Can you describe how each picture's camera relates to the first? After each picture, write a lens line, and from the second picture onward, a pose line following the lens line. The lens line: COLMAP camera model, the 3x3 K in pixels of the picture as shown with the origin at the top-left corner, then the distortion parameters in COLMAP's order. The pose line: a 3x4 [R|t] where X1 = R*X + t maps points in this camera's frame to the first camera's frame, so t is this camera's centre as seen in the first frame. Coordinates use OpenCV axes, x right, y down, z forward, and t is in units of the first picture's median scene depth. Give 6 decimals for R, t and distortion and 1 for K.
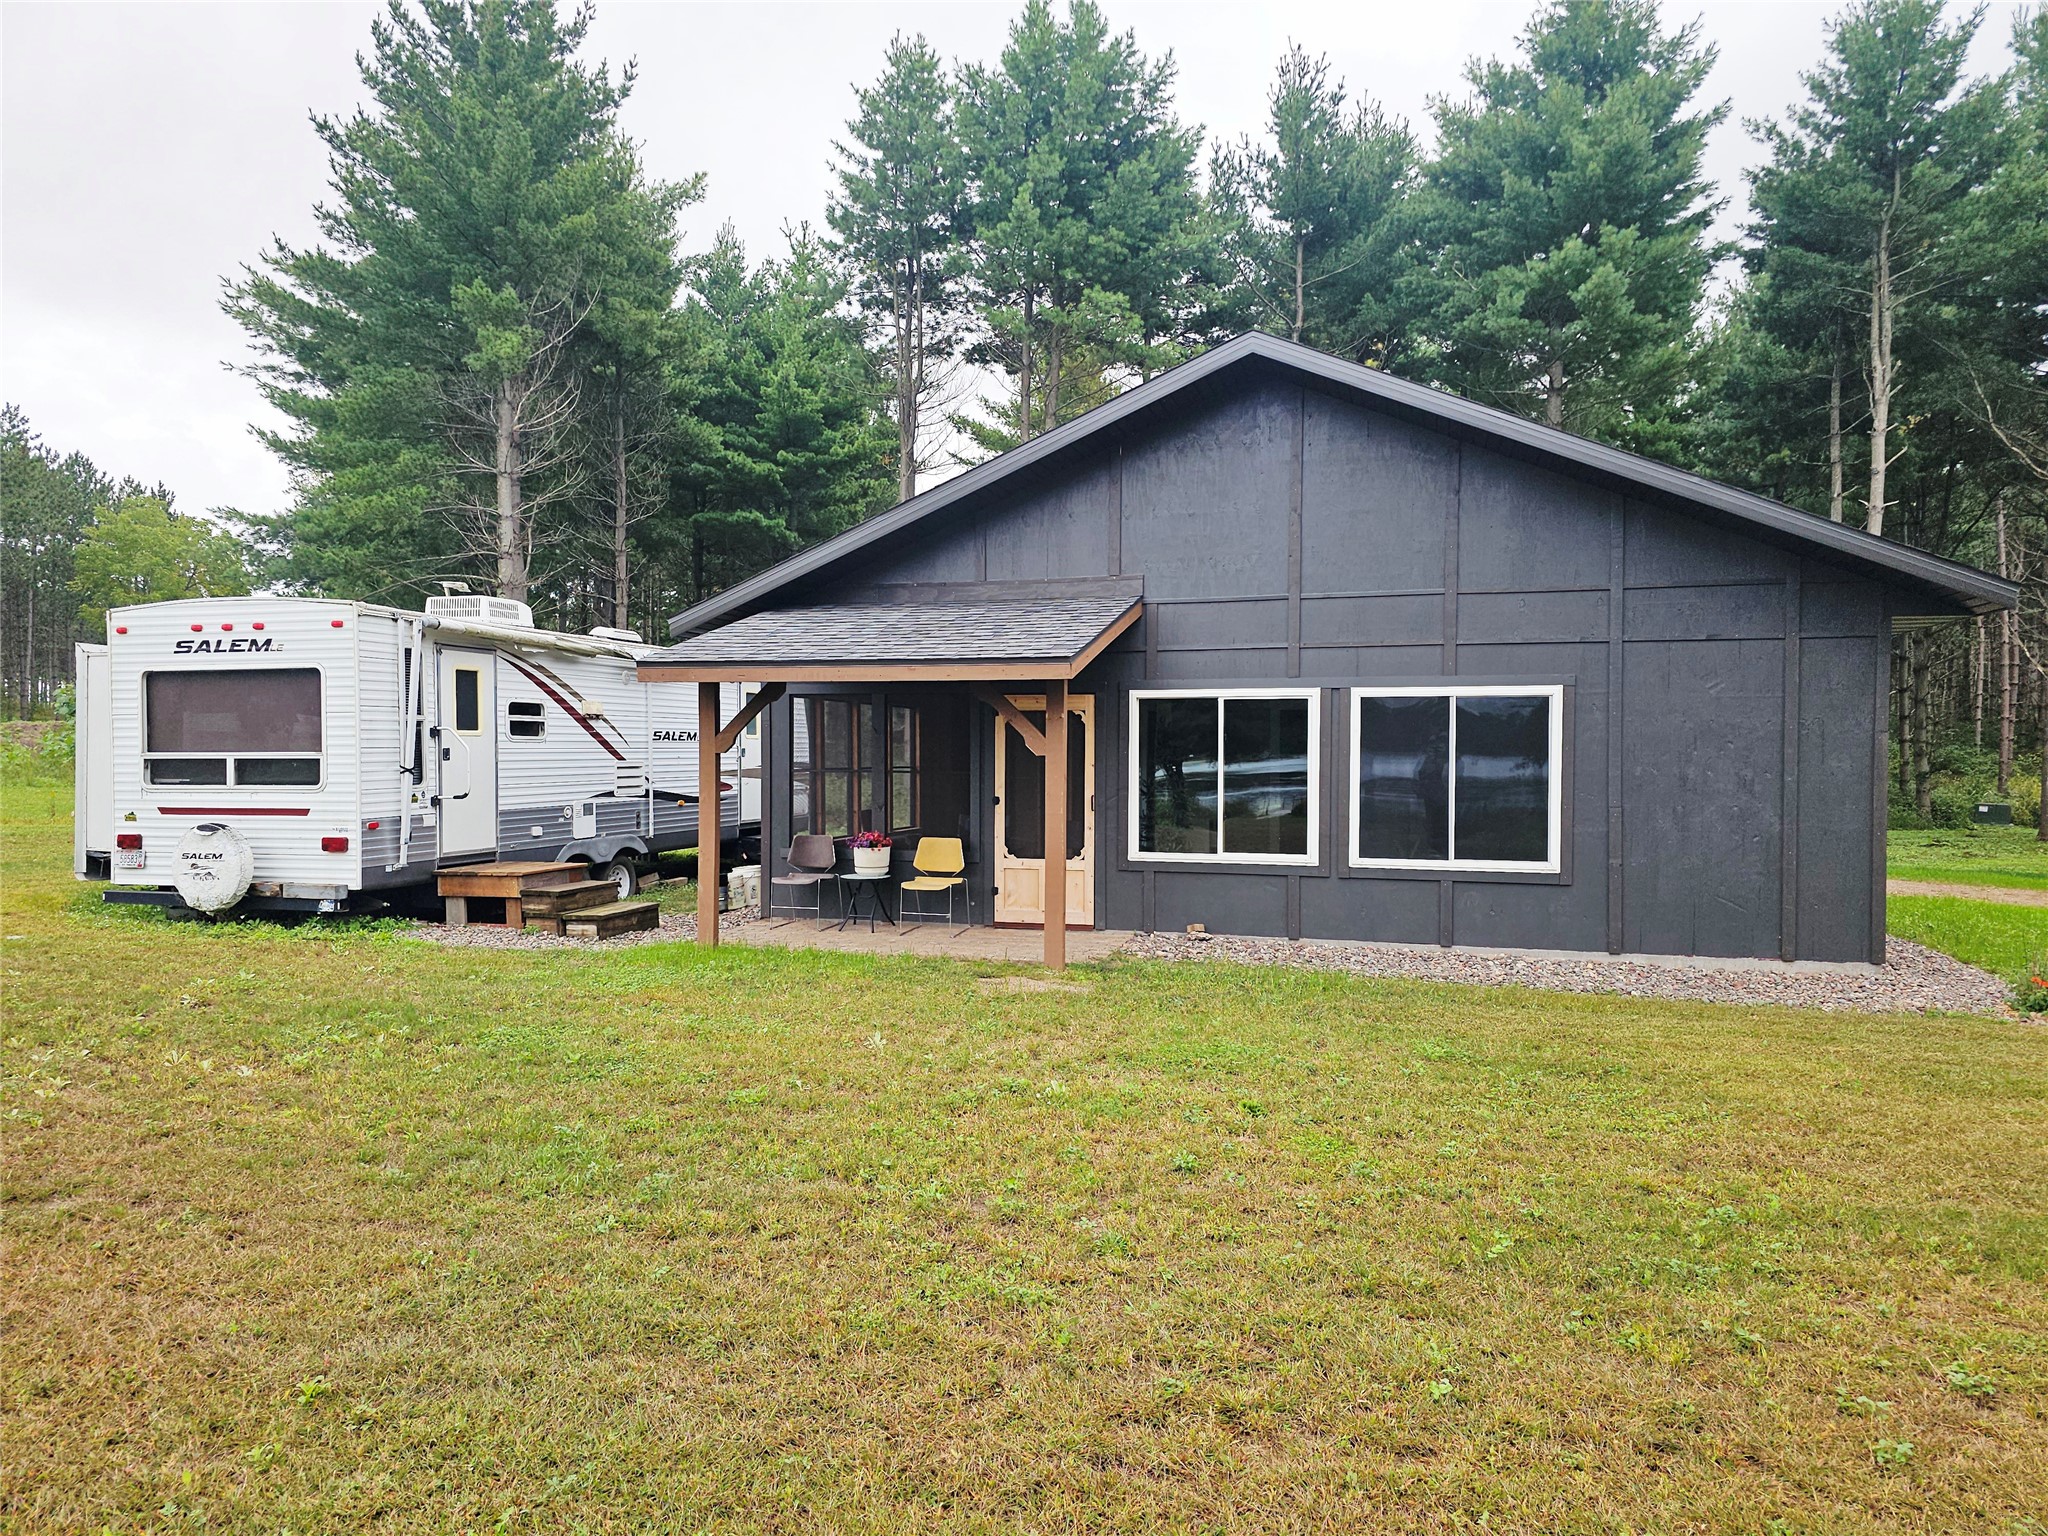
lens RADIAL K [[1359.3, 0, 1020.2], [0, 1359.3, 763.7], [0, 0, 1]] dist [0.042786, -0.019812]
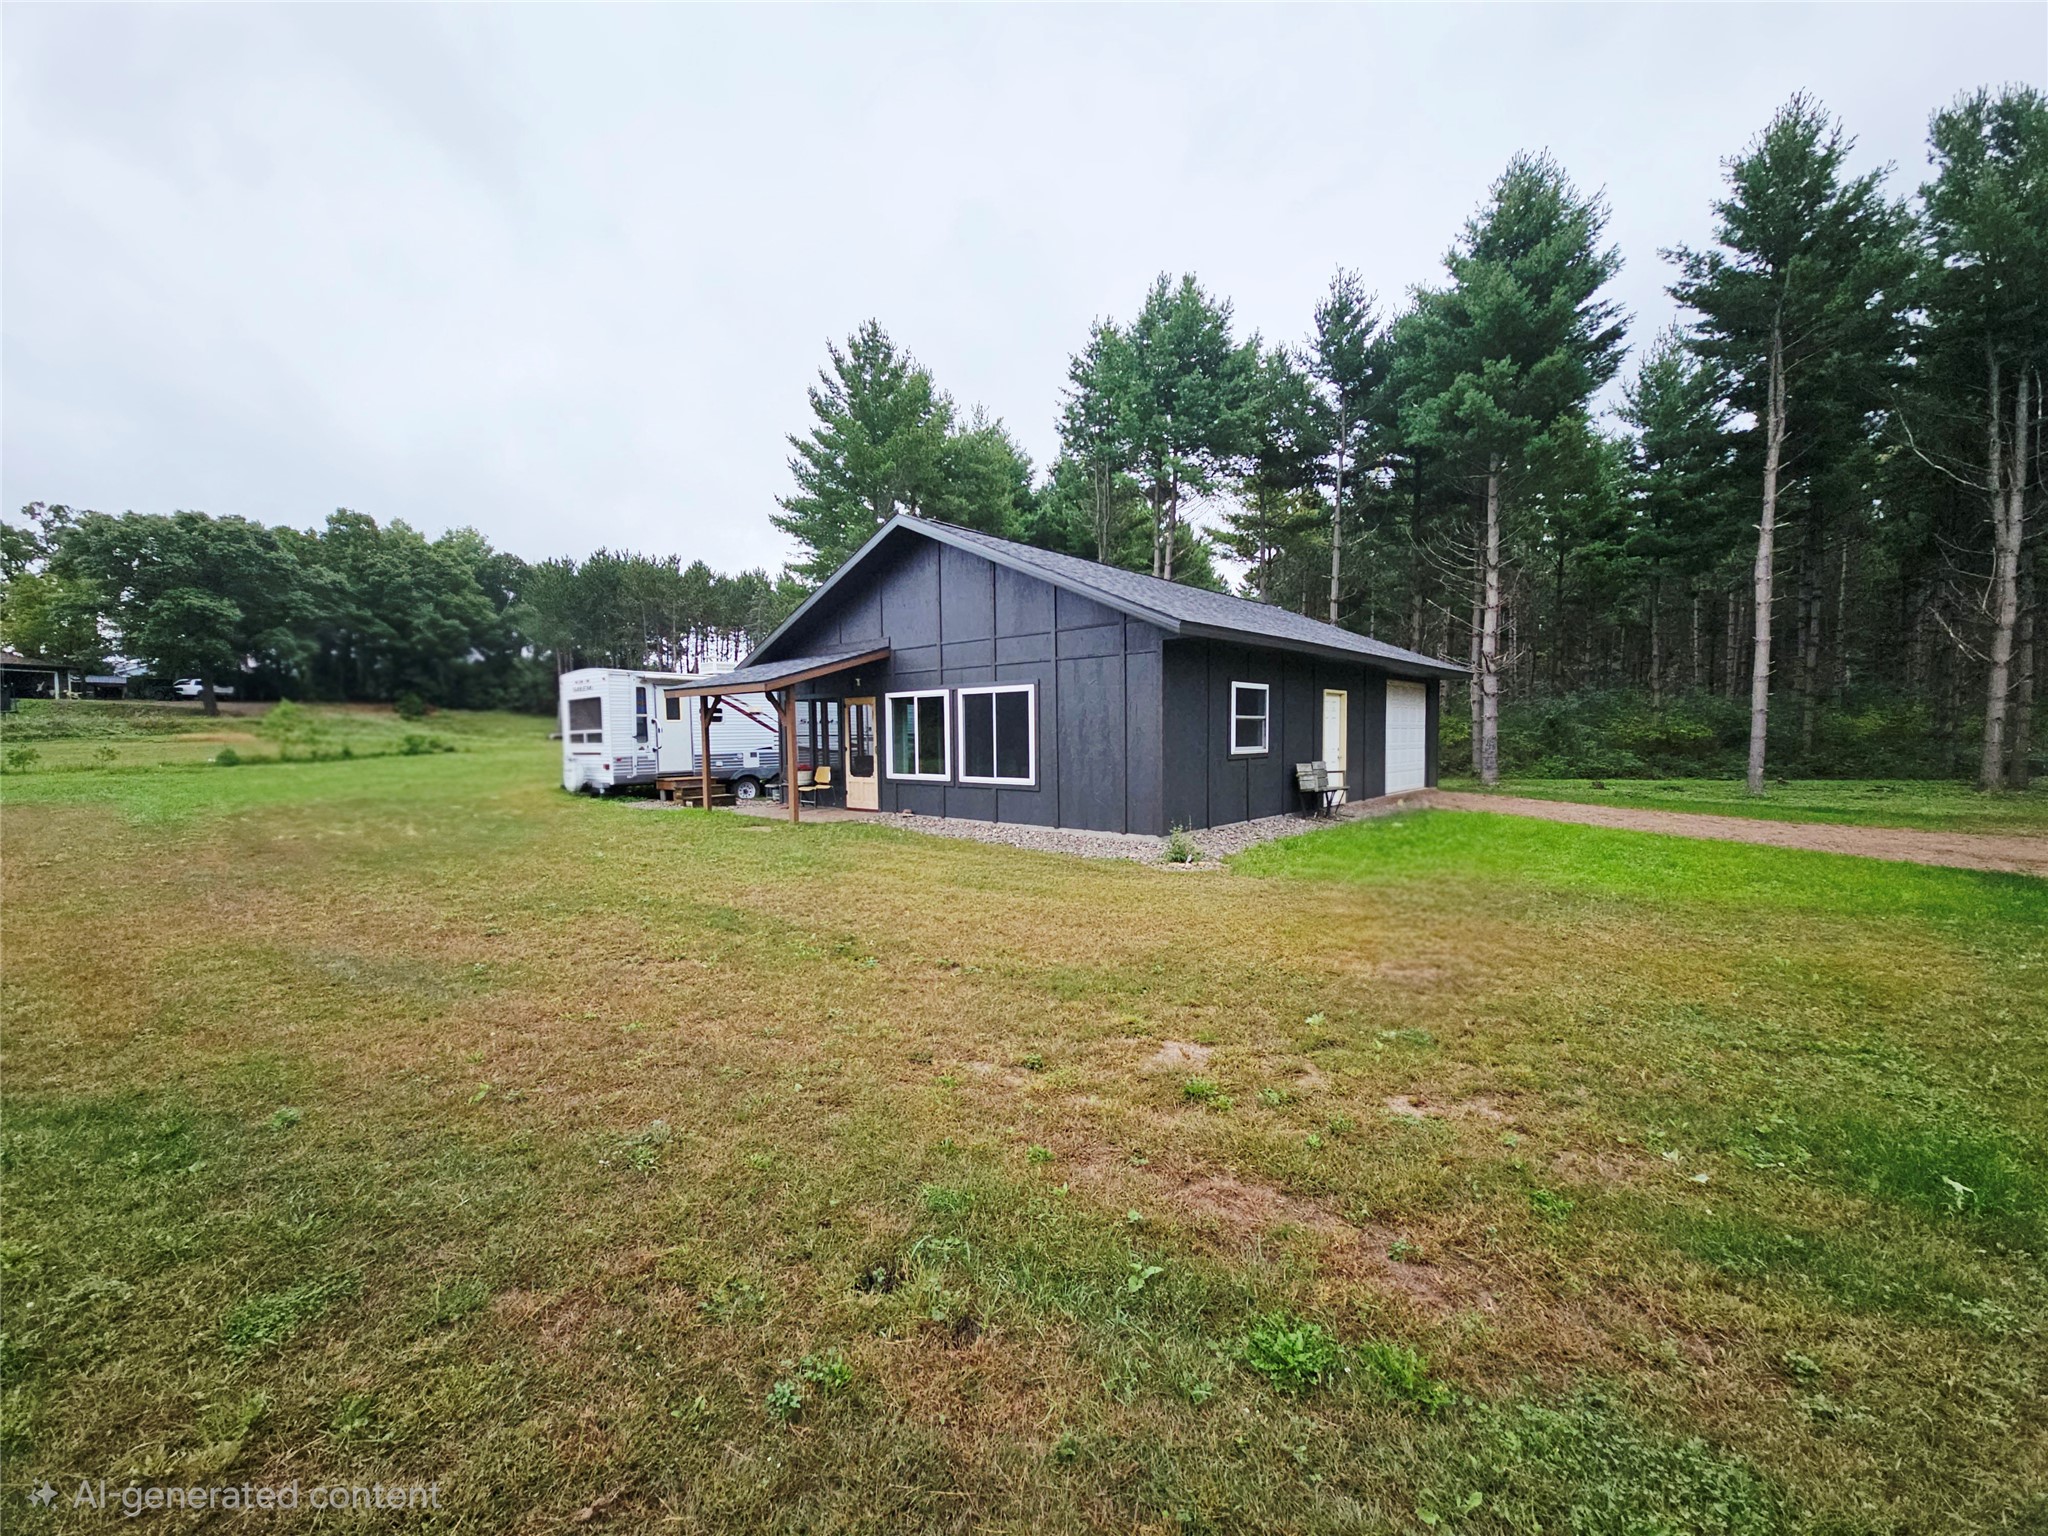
lens RADIAL K [[827.1, 0, 1024.7], [0, 827.1, 767.0], [0, 0, 1]] dist [-0.001926, -0.000328]
pose [[0.901894, 0.005470, -0.431923, 0.621630], [0.009043, 0.999462, 0.031540, 0.013931], [0.431863, -0.032352, 0.901359, -0.021922]]
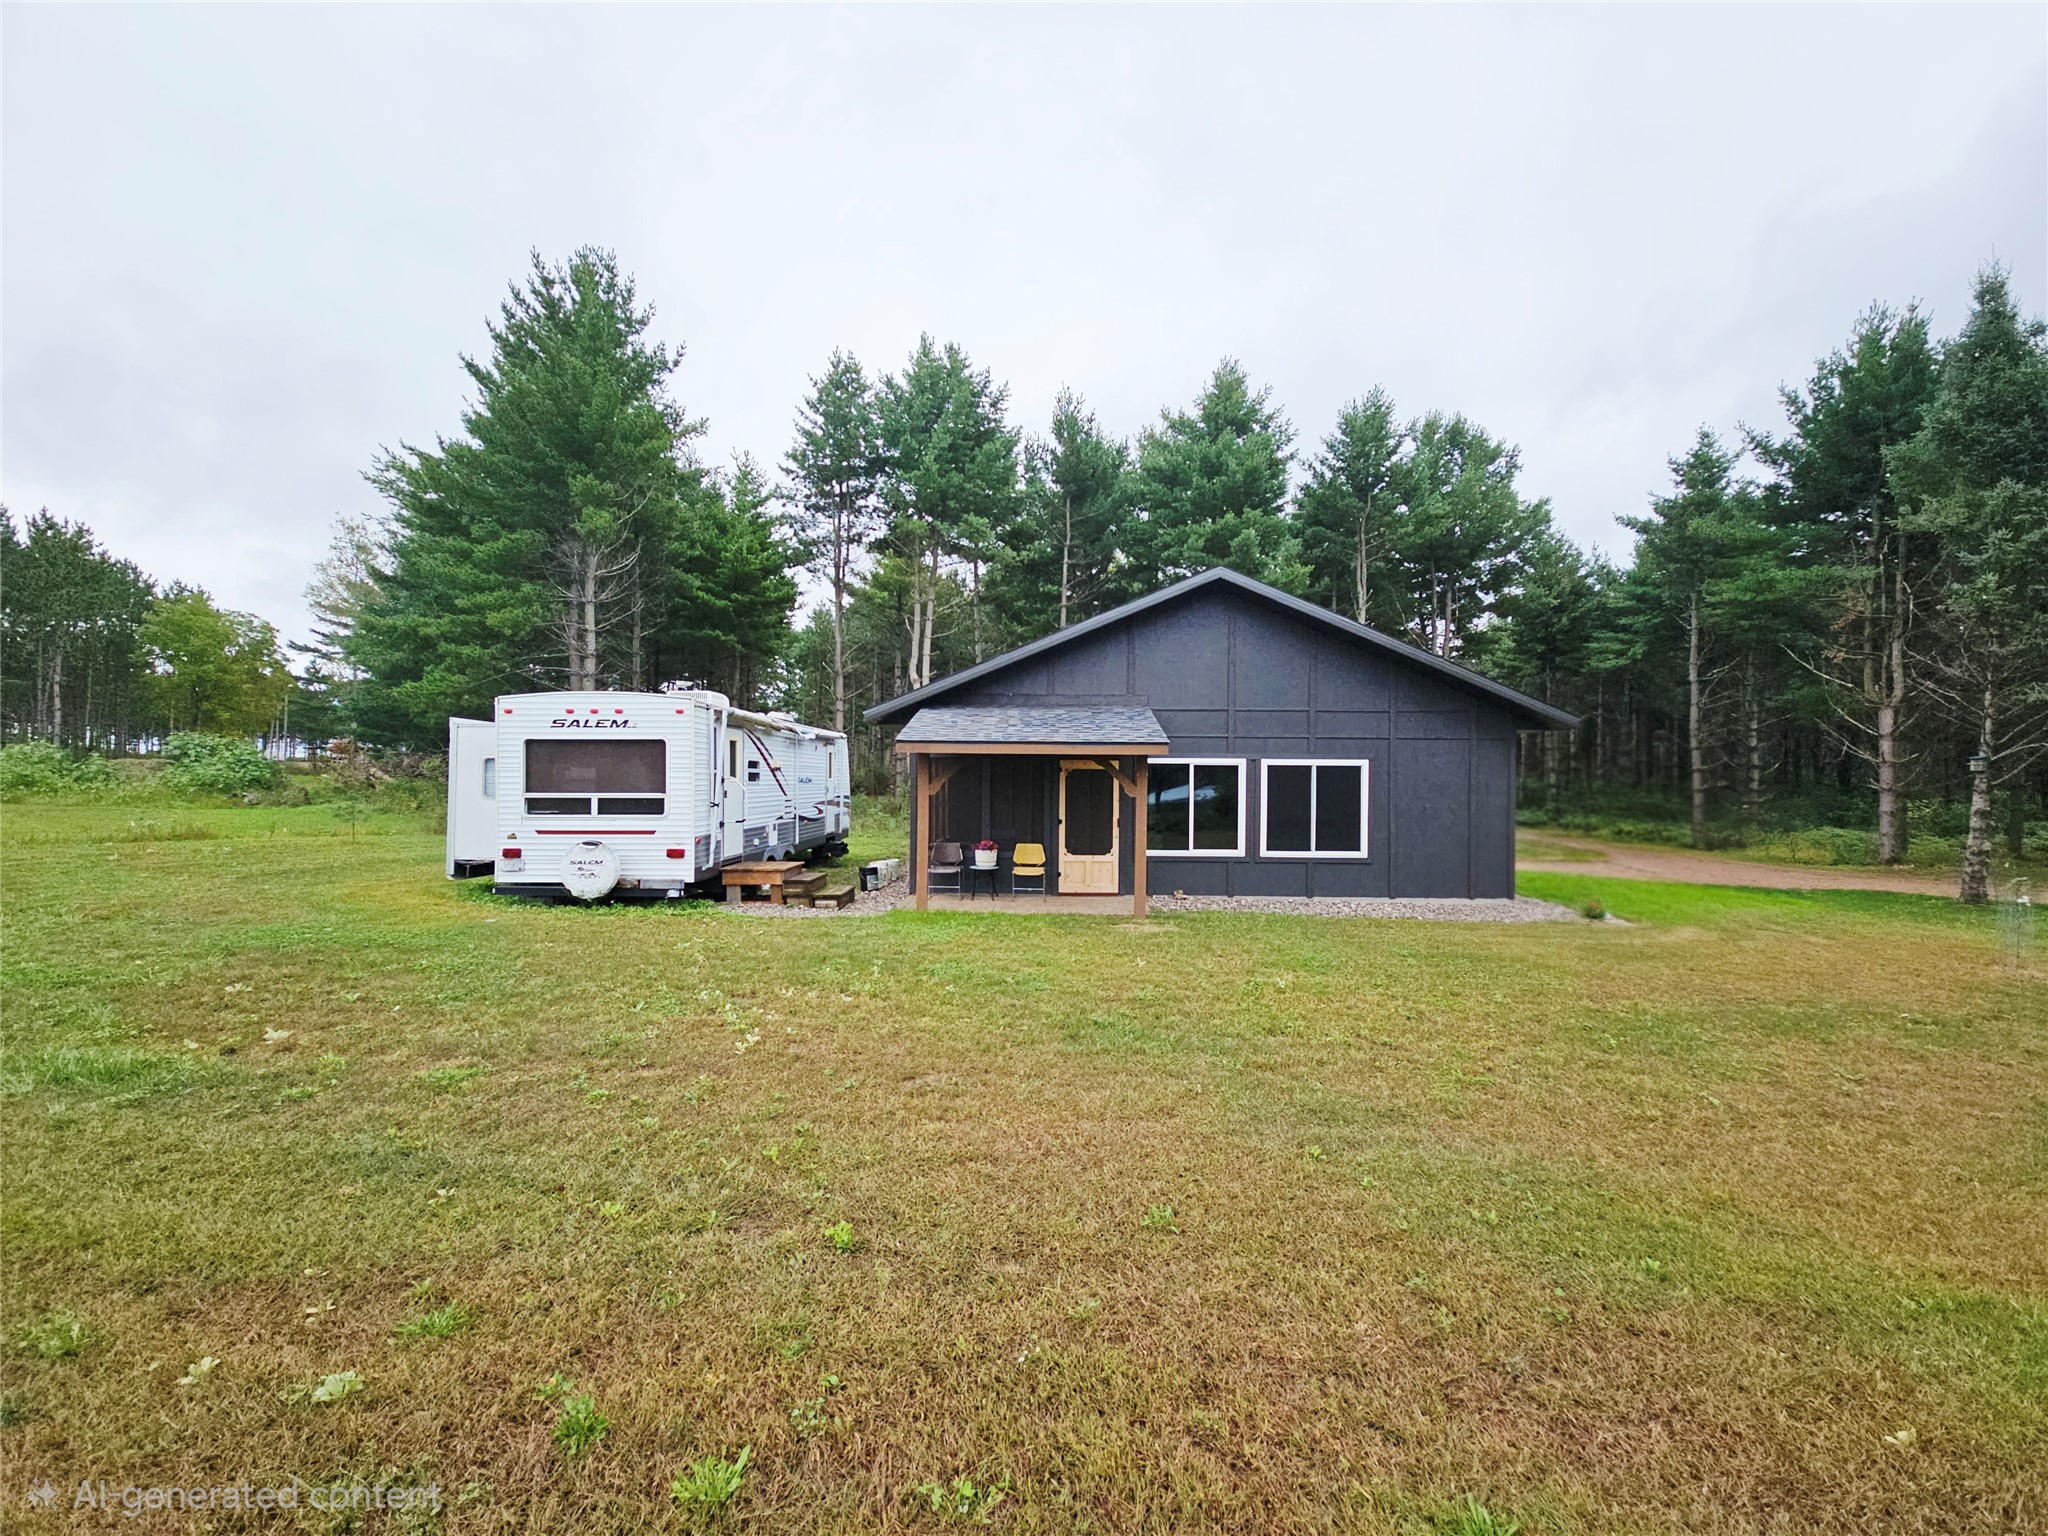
lens RADIAL K [[827.1, 0, 1020.2], [0, 827.1, 767.2], [0, 0, 1]] dist [-0.001926, -0.000328]
pose [[0.966495, 0.009388, 0.256514, -0.269299], [-0.002620, 0.999640, -0.026712, -0.010704], [-0.256672, 0.025145, 0.966171, -0.003233]]
